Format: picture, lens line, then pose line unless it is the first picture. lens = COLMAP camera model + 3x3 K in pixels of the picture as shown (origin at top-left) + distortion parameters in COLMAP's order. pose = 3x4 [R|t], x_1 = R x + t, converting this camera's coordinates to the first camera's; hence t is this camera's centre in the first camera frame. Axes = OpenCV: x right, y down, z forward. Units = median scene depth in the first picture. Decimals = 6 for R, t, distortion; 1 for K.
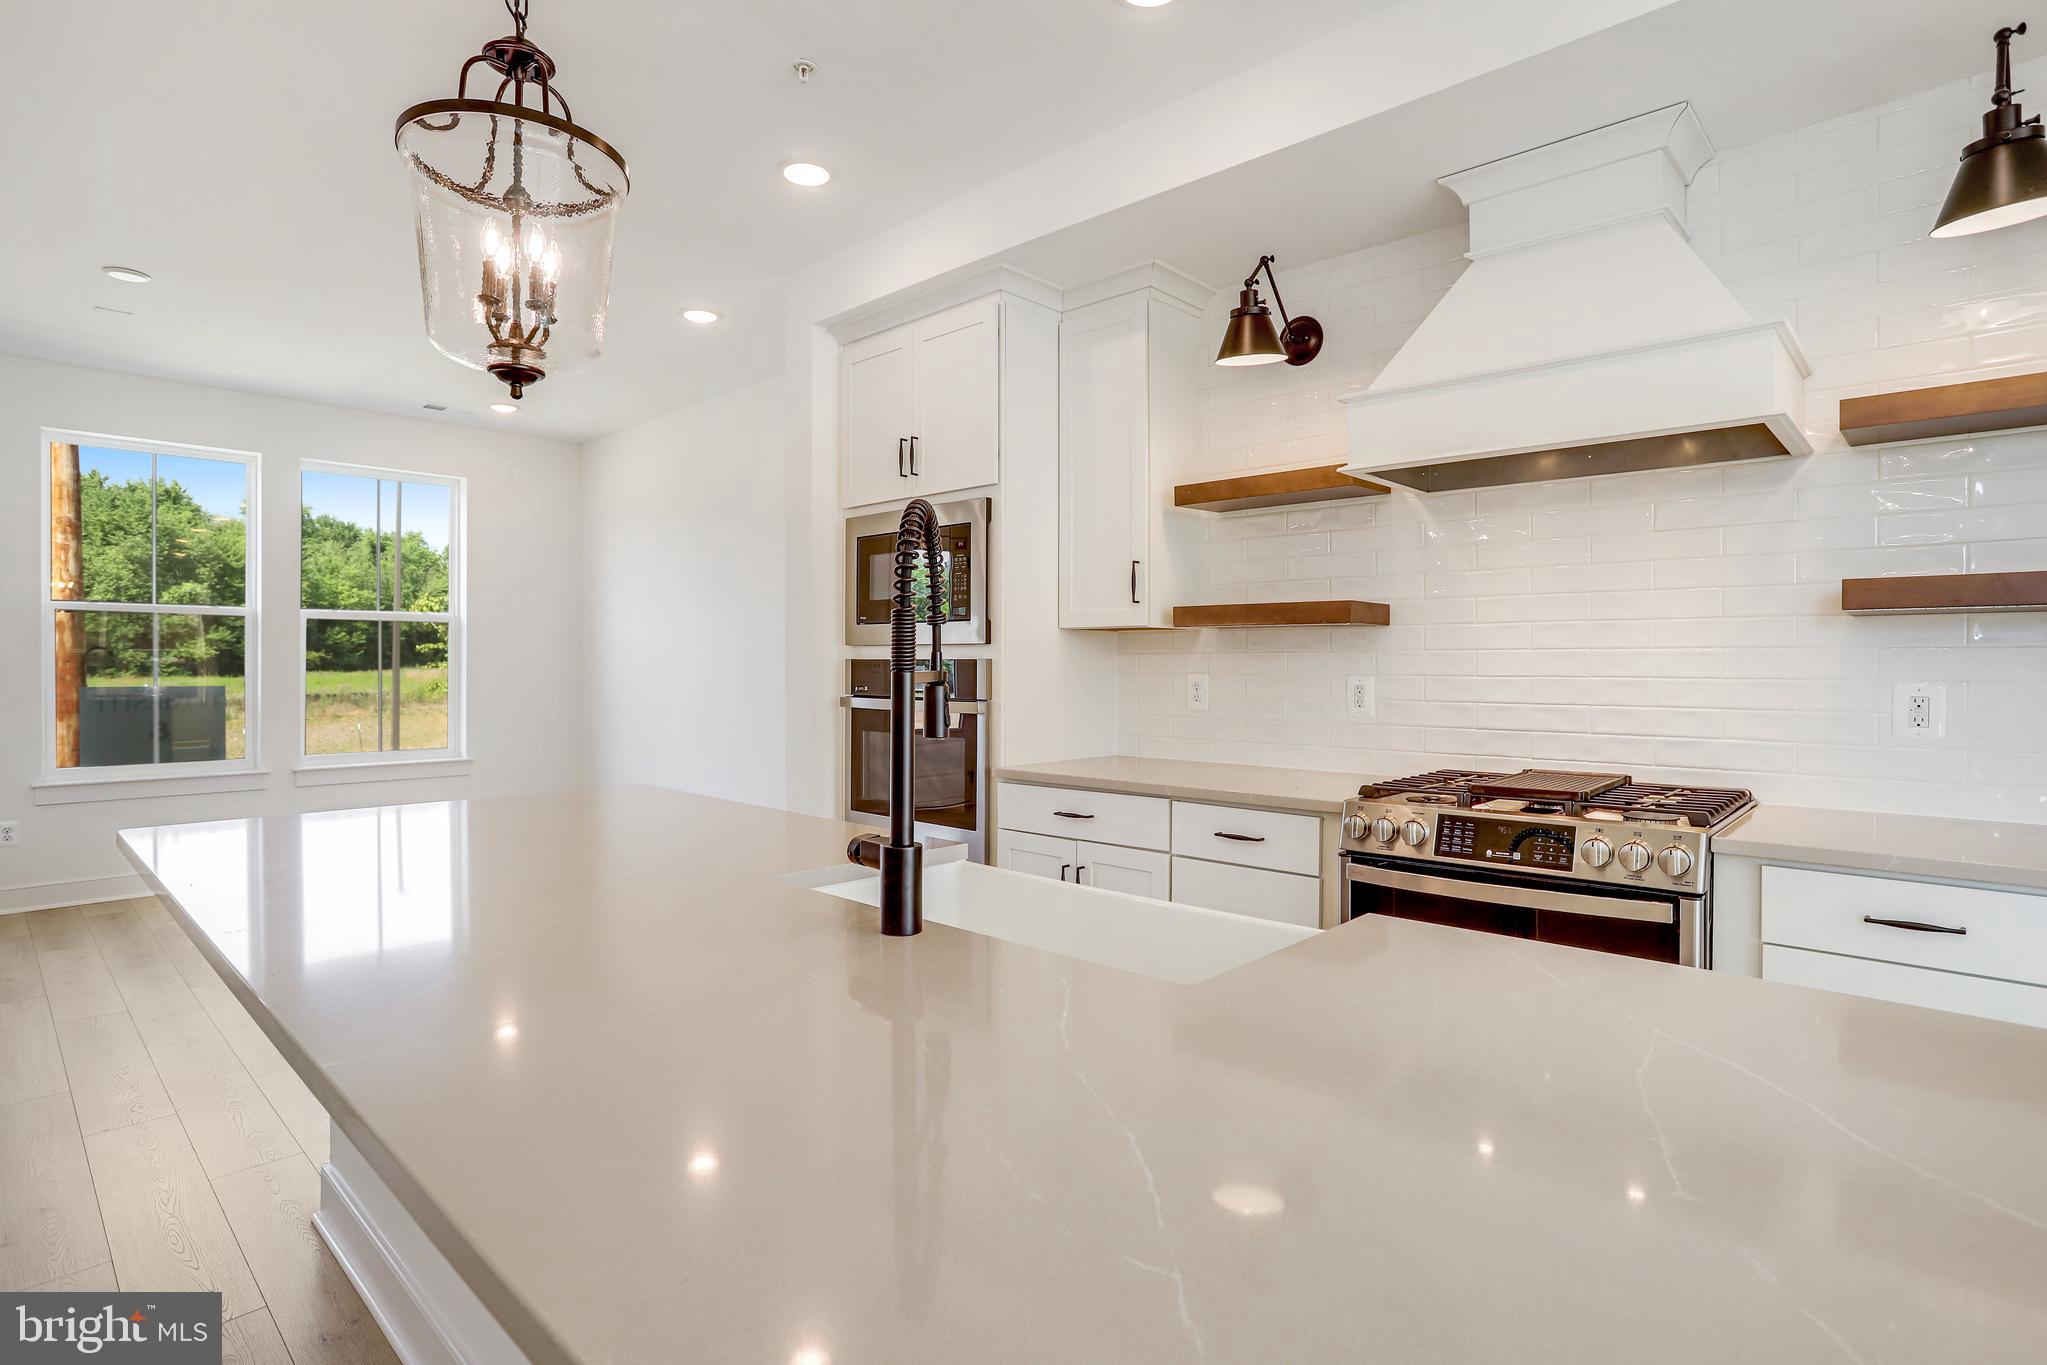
lens RADIAL K [[1017.8, 0, 1043.2], [0, 1017.8, 672.5], [0, 0, 1]] dist [-0.060178, 0.033680]
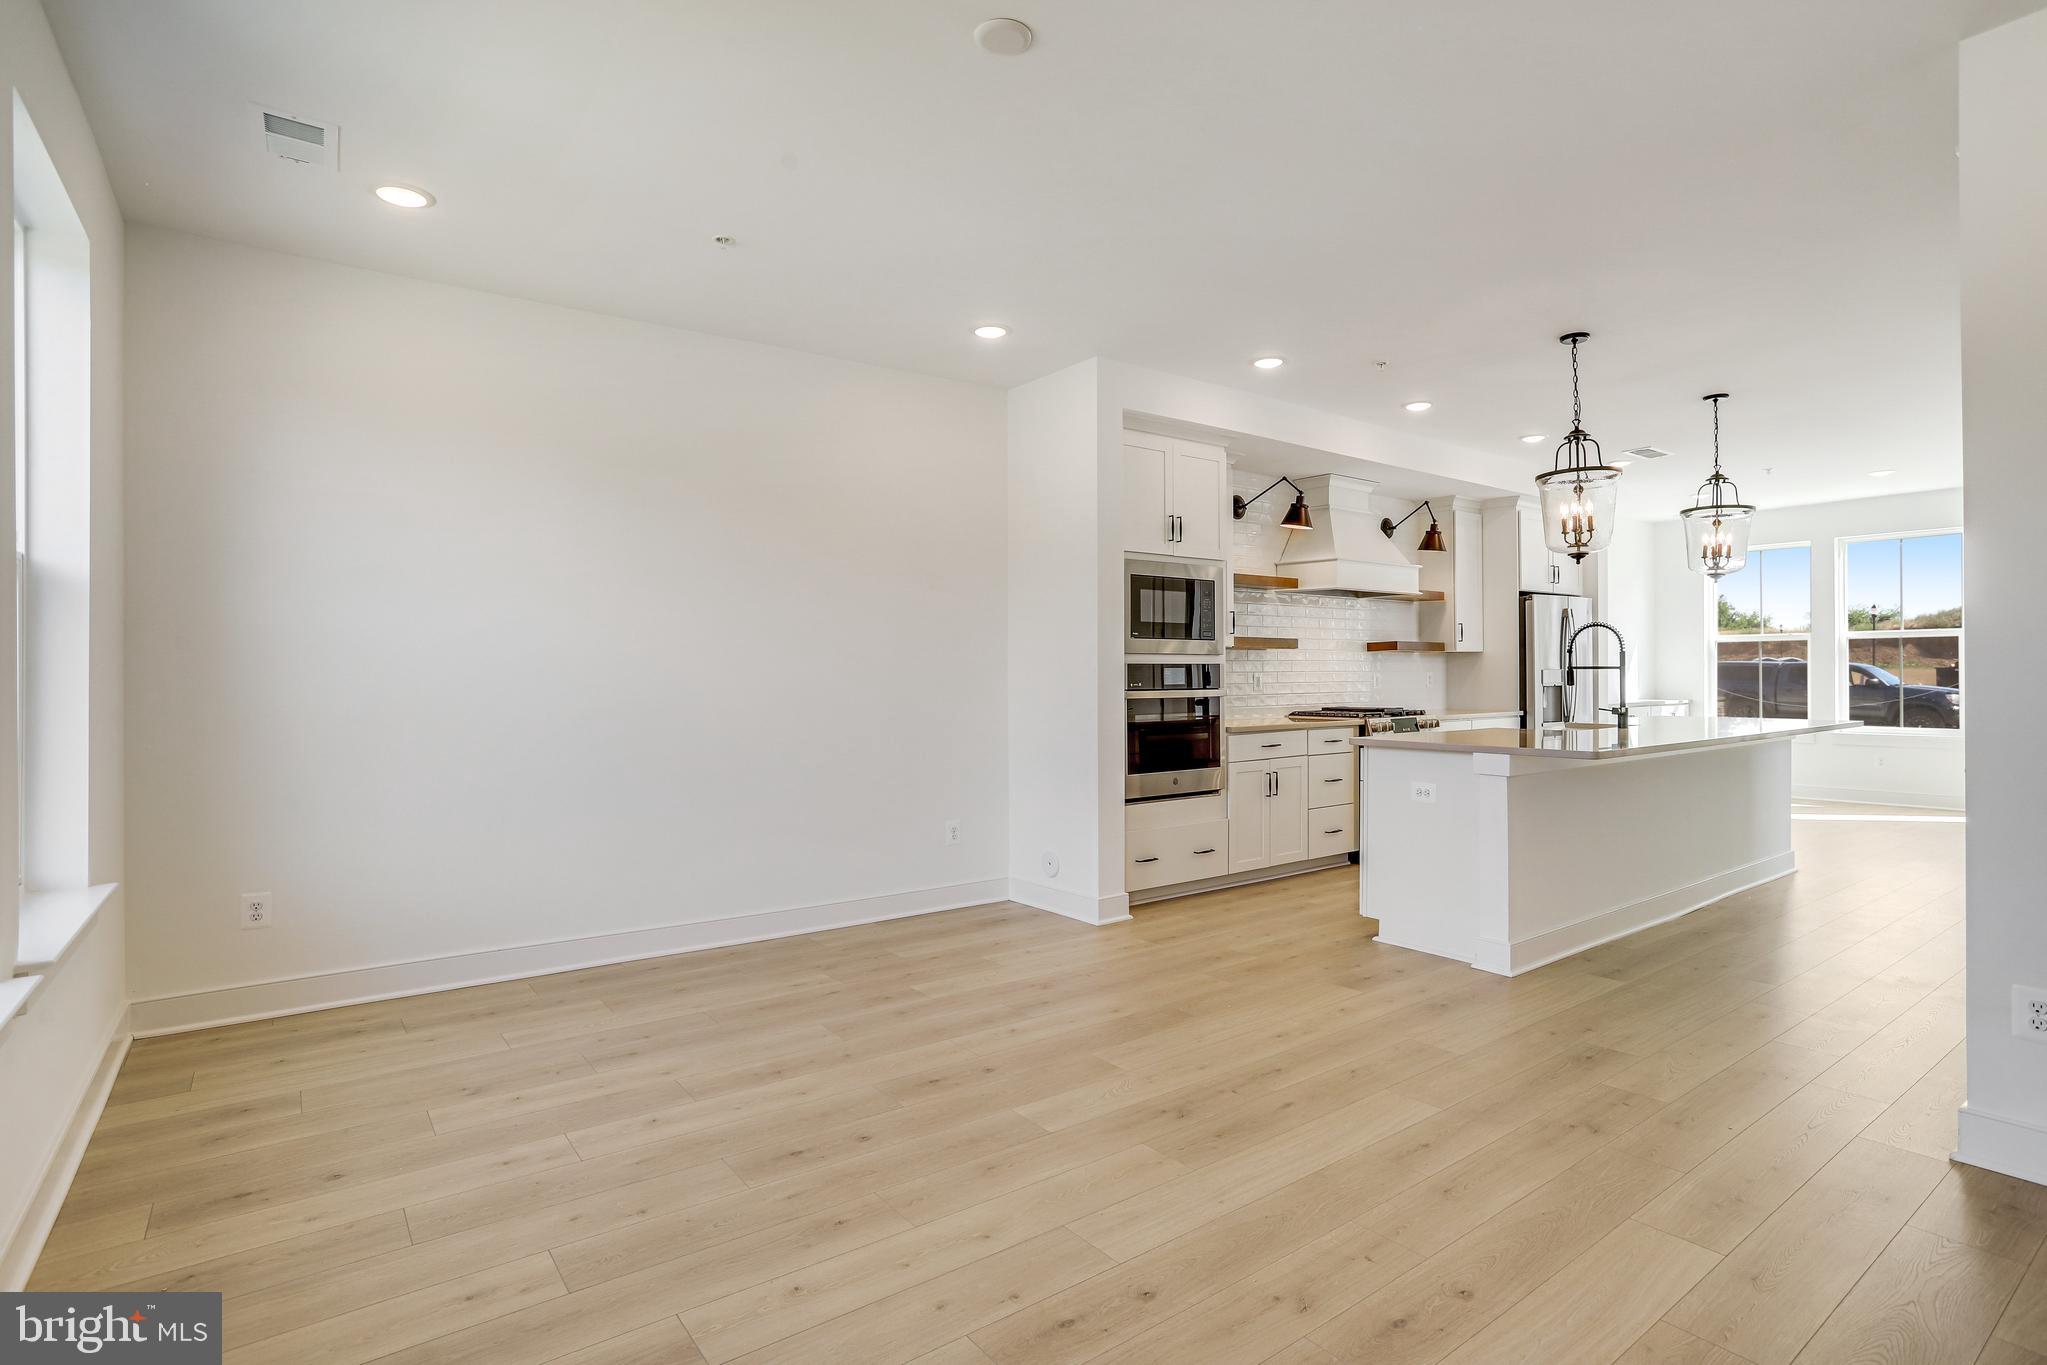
lens RADIAL K [[1017.8, 0, 1043.2], [0, 1017.8, 672.5], [0, 0, 1]] dist [-0.060178, 0.033680]
pose [[0.179534, -0.002399, 0.983749, -1.672929], [0.014203, 0.999899, -0.000153, -0.002685], [-0.983649, 0.013999, 0.179550, 0.942977]]
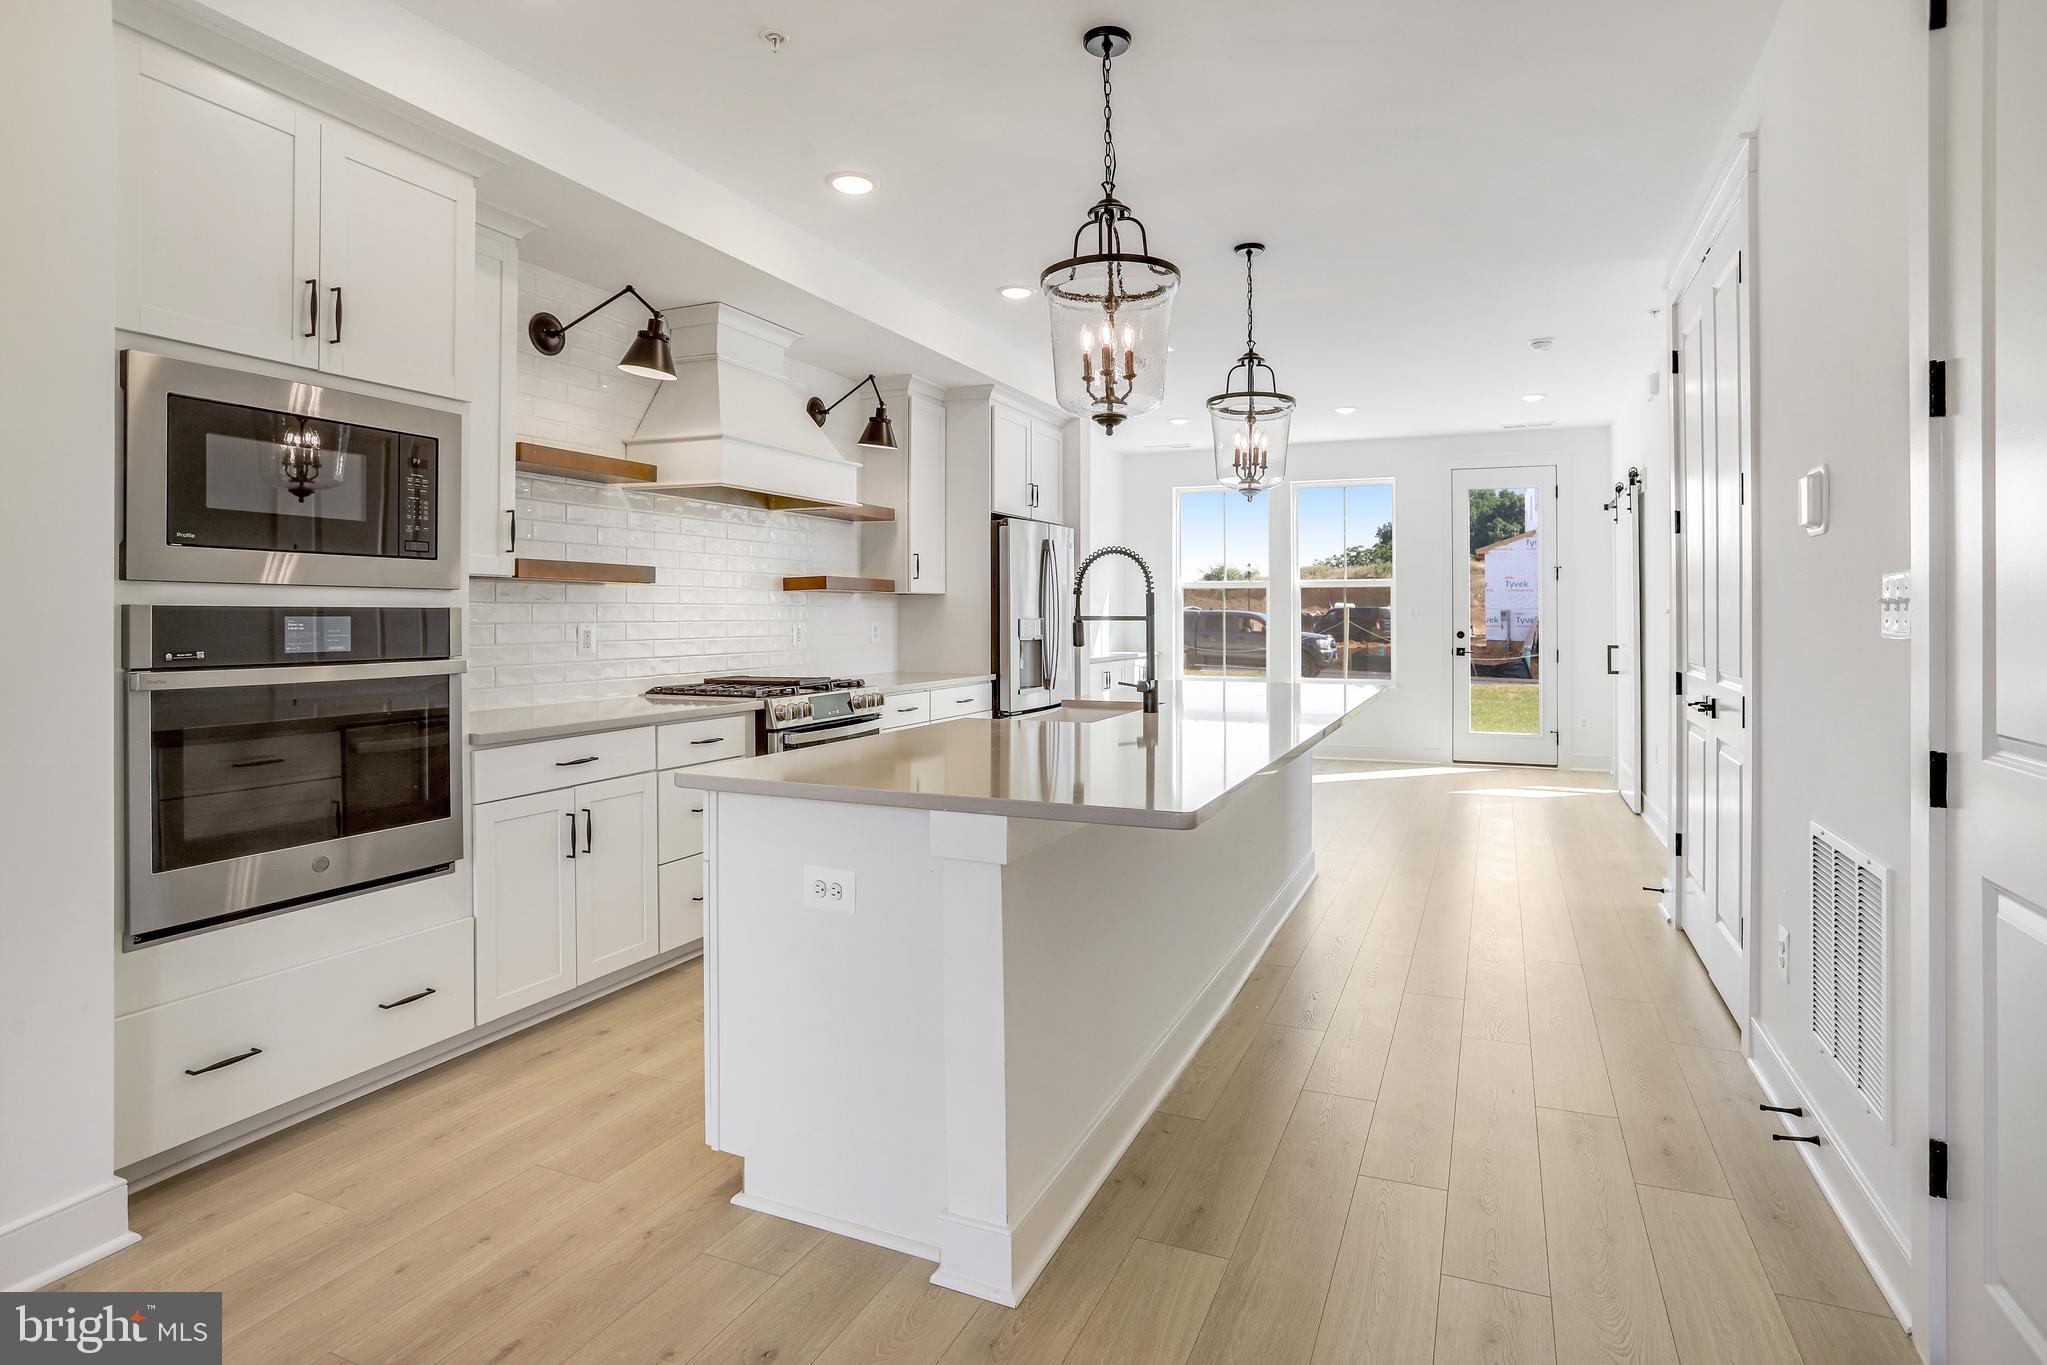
lens RADIAL K [[1030.6, 0, 1065.8], [0, 1030.6, 609.2], [0, 0, 1]] dist [-0.057457, 0.027936]
pose [[-0.342997, 0.004435, 0.939326, -0.955759], [0.008624, 0.999962, -0.001573, -0.006245], [-0.939297, 0.007561, -0.343022, 0.778343]]
